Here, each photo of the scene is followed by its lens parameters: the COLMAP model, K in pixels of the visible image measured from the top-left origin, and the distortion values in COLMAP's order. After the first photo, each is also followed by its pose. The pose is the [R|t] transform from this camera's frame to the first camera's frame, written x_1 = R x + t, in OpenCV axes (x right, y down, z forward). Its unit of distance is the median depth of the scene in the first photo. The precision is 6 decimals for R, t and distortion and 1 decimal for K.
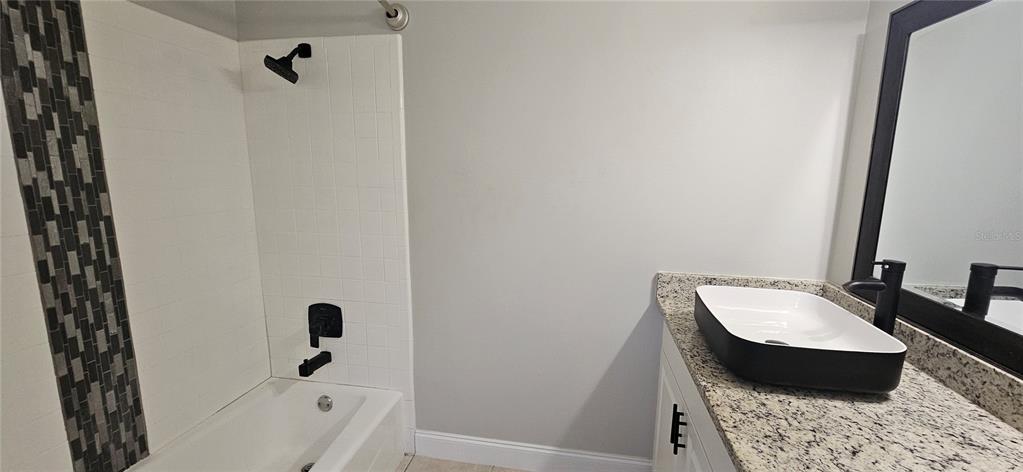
lens RADIAL K [[419.4, 0, 511.5], [0, 419.4, 236.0], [0, 0, 1]] dist [0.000896, -0.000197]
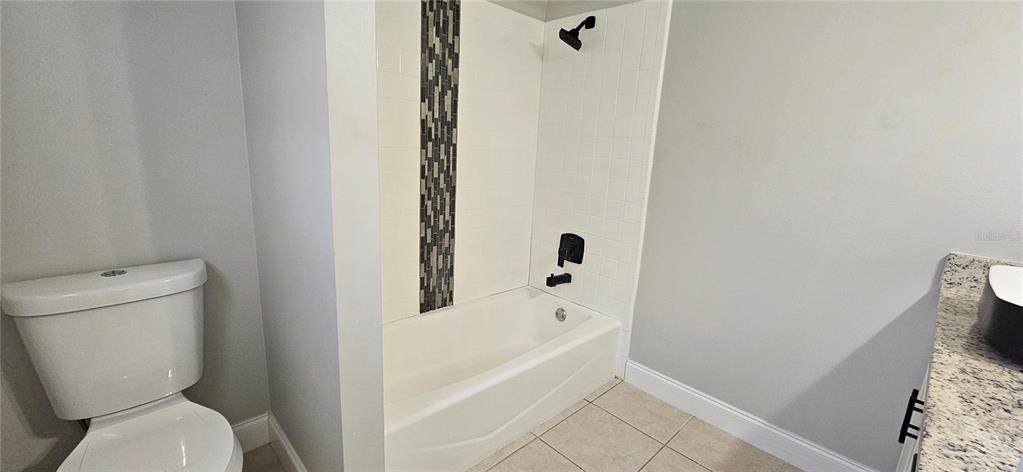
lens RADIAL K [[419.4, 0, 511.5], [0, 419.4, 236.0], [0, 0, 1]] dist [0.000896, -0.000197]
pose [[0.807367, 0.165498, -0.566365, 0.150128], [-0.146162, 0.986039, 0.079775, 0.138718], [0.571660, 0.018373, 0.820285, -0.154309]]
